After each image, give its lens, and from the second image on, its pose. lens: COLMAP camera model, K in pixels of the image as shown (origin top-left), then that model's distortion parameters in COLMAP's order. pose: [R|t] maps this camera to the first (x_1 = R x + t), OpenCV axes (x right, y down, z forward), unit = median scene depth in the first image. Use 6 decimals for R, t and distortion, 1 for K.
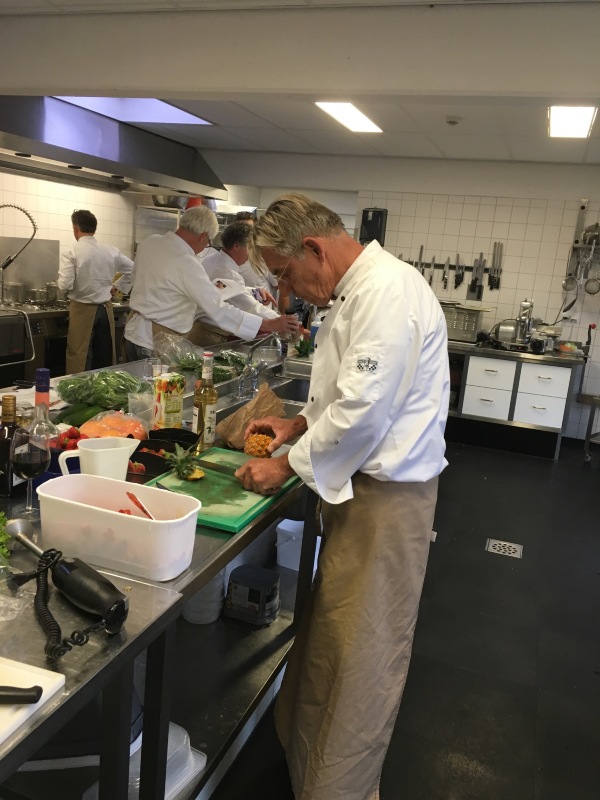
lens RADIAL K [[683.8, 0, 300.0], [0, 683.8, 400.0], [0, 0, 1]] dist [0.072680, -0.092452]
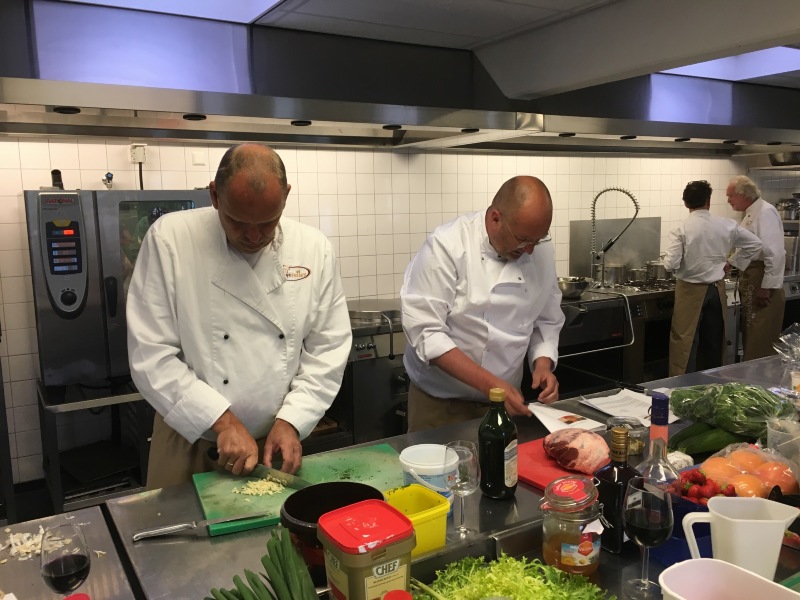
lens RADIAL K [[683.8, 0, 400.0], [0, 683.8, 300.0], [0, 0, 1]] dist [0.072680, -0.092452]
pose [[0.773947, -0.018805, -0.632971, -0.031404], [-0.044292, 0.995504, -0.083732, -0.024730], [0.631700, 0.092839, 0.769634, 0.058185]]
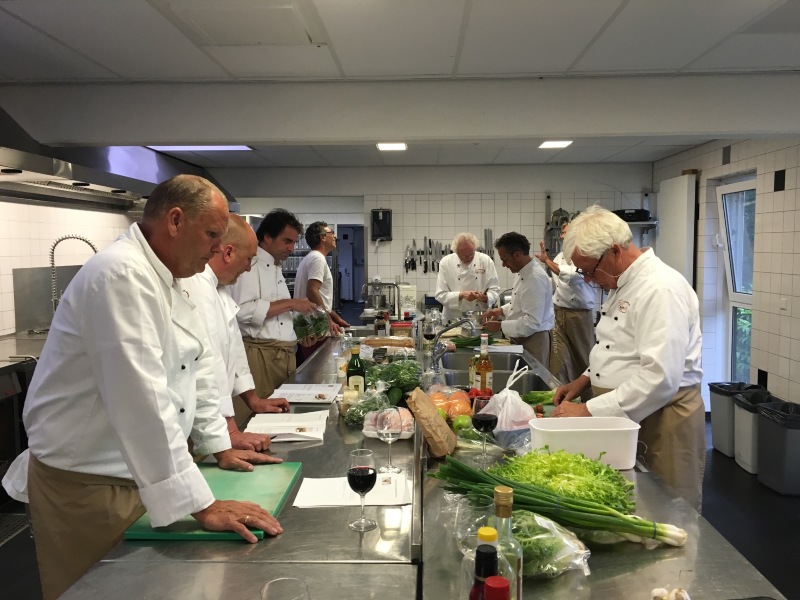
lens RADIAL K [[683.8, 0, 400.0], [0, 683.8, 300.0], [0, 0, 1]] dist [0.072680, -0.092452]
pose [[0.944599, -0.118655, 0.306028, -0.273714], [0.154925, 0.983152, -0.097005, -0.014703], [-0.289362, 0.139042, 0.947068, -0.090431]]
